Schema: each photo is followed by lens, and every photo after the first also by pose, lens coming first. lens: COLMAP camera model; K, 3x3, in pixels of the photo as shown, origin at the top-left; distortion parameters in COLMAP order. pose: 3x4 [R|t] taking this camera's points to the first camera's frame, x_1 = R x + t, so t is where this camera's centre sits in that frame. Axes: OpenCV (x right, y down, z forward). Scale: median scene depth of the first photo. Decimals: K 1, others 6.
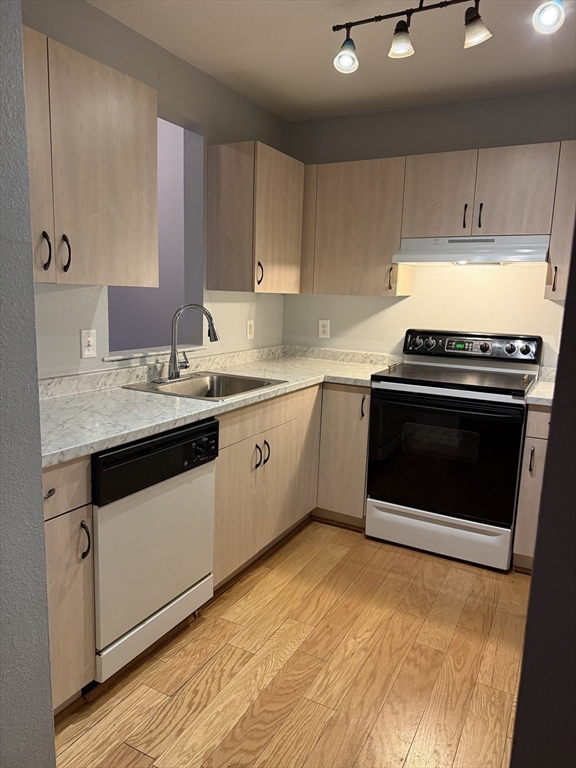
lens RADIAL K [[540.9, 0, 288.0], [0, 540.9, 384.0], [0, 0, 1]] dist [0.128545, -0.194671]
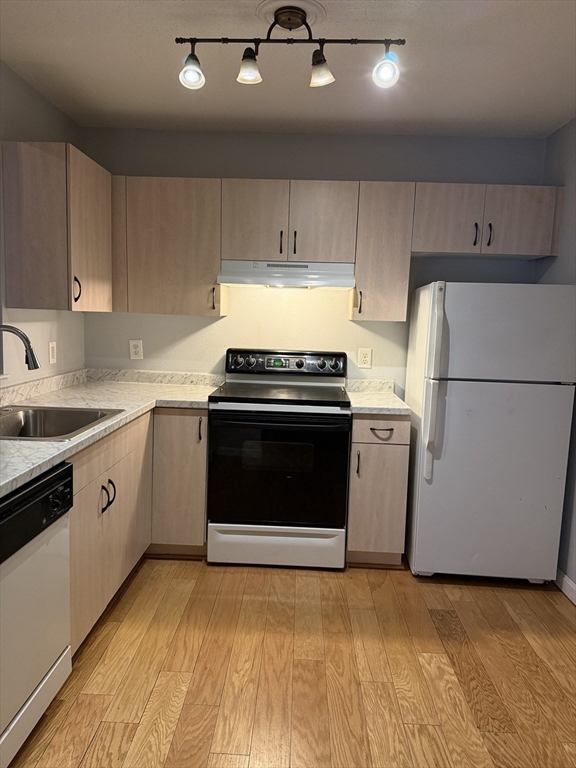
lens RADIAL K [[540.9, 0, 288.0], [0, 540.9, 384.0], [0, 0, 1]] dist [0.128545, -0.194671]
pose [[0.897129, -0.055974, 0.438208, -0.155396], [0.068192, 0.997598, -0.012179, -0.018519], [-0.436473, 0.040808, 0.898791, 0.060862]]
